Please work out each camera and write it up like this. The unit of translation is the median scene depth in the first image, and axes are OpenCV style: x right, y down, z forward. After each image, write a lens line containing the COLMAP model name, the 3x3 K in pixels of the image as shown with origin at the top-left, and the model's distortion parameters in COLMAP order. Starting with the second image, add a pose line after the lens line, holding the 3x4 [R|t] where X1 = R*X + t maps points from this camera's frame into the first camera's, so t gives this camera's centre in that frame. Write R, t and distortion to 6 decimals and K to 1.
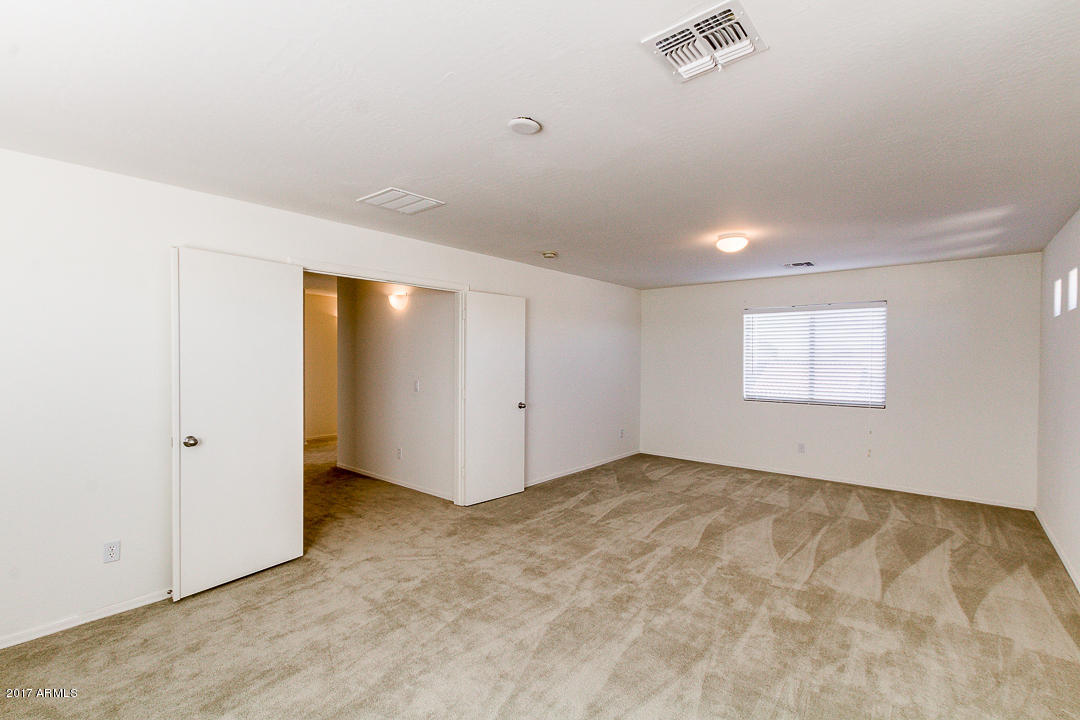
lens RADIAL K [[494.4, 0, 533.7], [0, 494.4, 359.5], [0, 0, 1]] dist [0.008888, -0.003635]
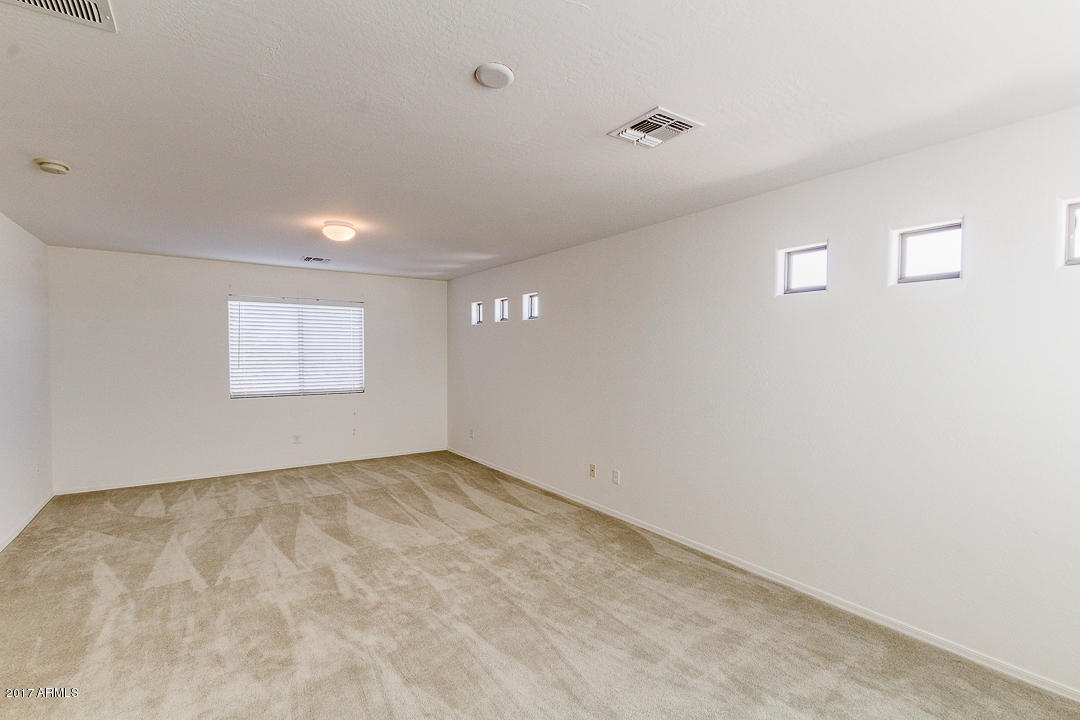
lens RADIAL K [[494.4, 0, 534.3], [0, 494.4, 359.9], [0, 0, 1]] dist [0.008888, -0.003635]
pose [[0.252354, -0.019242, 0.967444, -0.428308], [0.001347, 0.999808, 0.019535, -0.003521], [-0.967634, -0.003627, 0.252331, 0.374149]]
